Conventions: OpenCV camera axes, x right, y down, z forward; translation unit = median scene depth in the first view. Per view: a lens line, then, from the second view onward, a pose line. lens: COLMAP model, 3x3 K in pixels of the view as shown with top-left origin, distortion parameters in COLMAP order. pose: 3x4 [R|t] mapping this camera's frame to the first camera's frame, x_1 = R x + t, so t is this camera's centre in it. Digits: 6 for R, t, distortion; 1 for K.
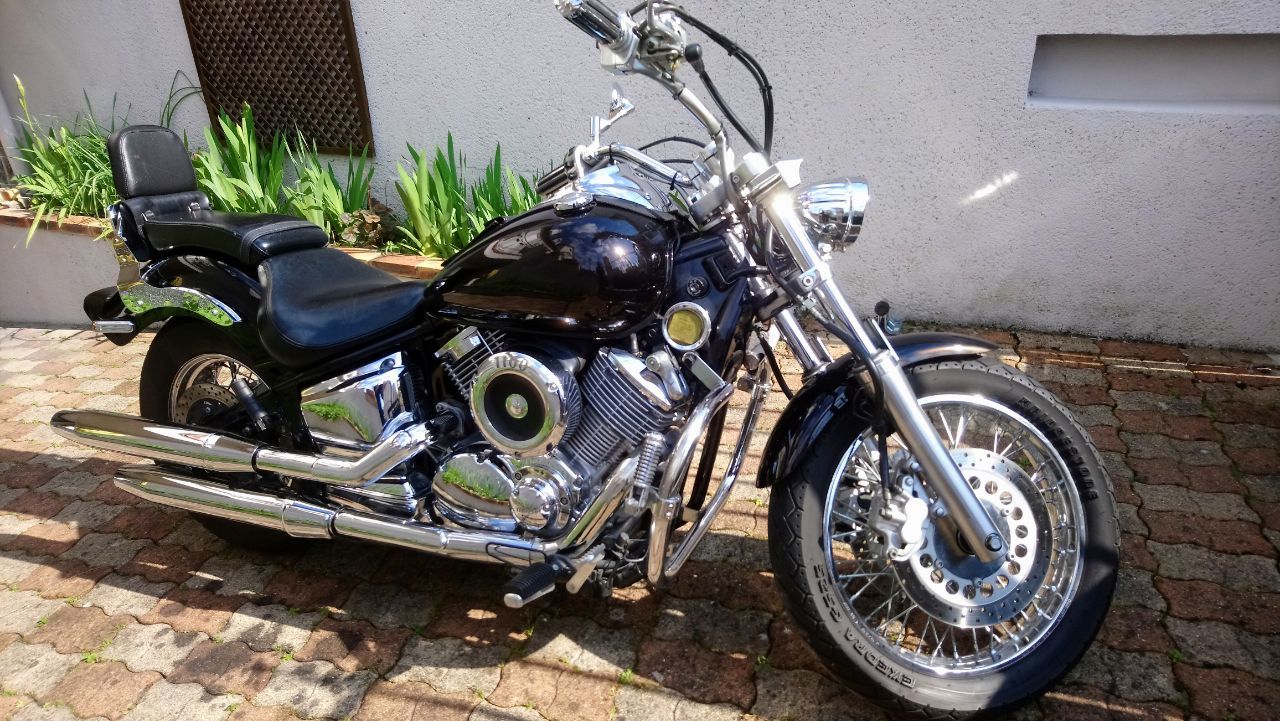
lens RADIAL K [[790.3, 0, 641.9], [0, 790.3, 367.6], [0, 0, 1]] dist [0.053131, -0.058826]
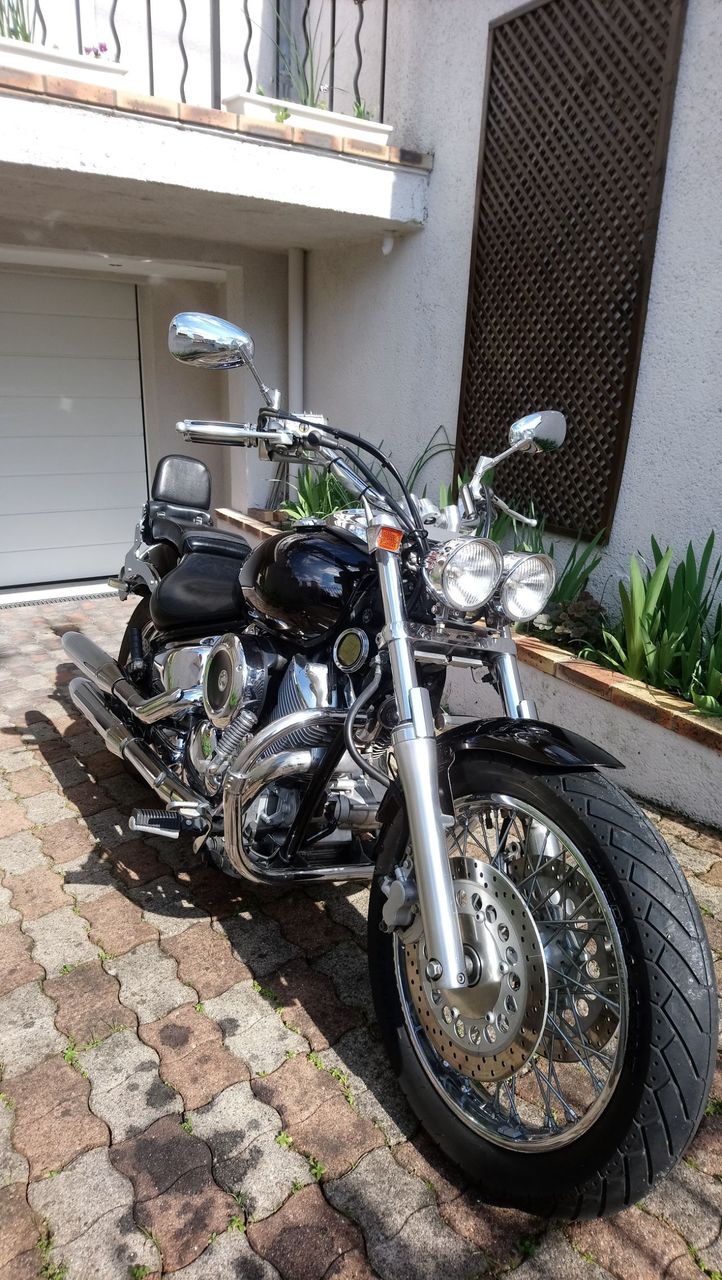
lens RADIAL K [[790.3, 0, 350.8], [0, 790.3, 660.9], [0, 0, 1]] dist [0.053131, -0.058826]
pose [[0.796331, 0.268314, -0.542093, -0.070812], [-0.332268, 0.942943, -0.021382, -0.047928], [0.505426, 0.197148, 0.840046, 0.205520]]
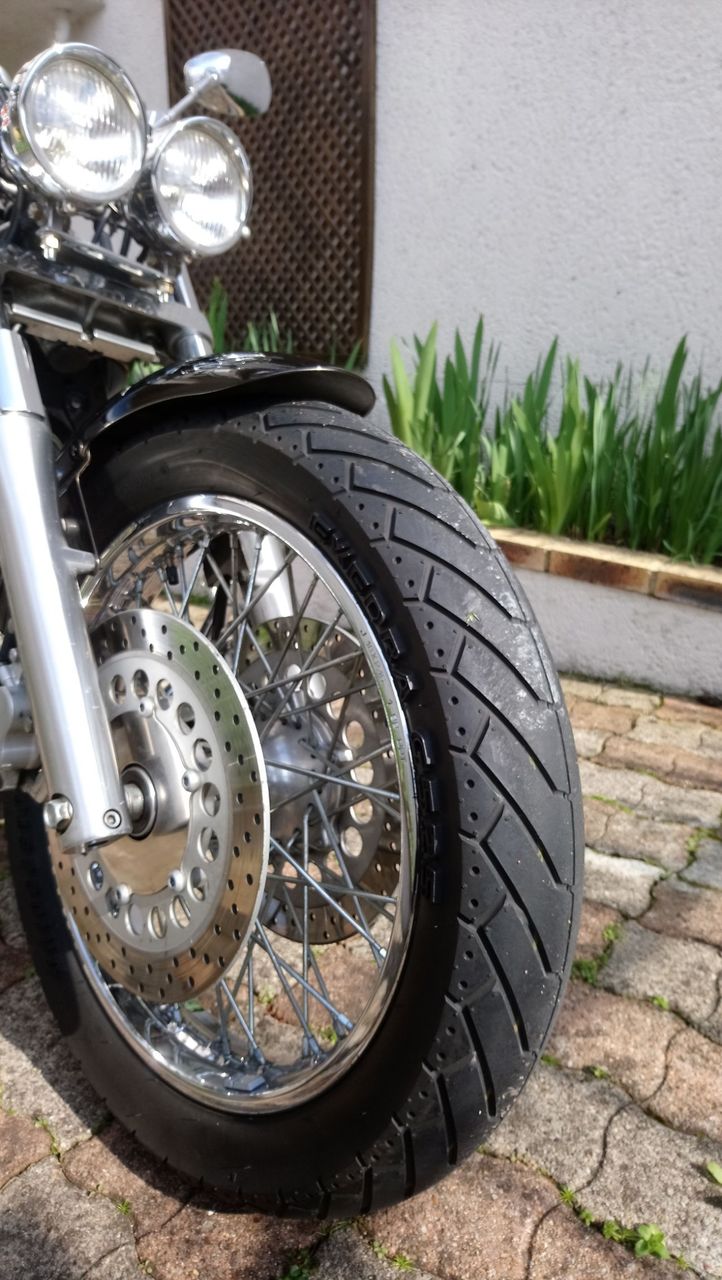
lens RADIAL K [[790.3, 0, 350.8], [0, 790.3, 660.9], [0, 0, 1]] dist [0.053131, -0.058826]
pose [[0.928583, 0.181887, -0.323497, -0.082554], [-0.207433, 0.977166, -0.046013, 0.022488], [0.307742, 0.109831, 0.945110, 0.394669]]
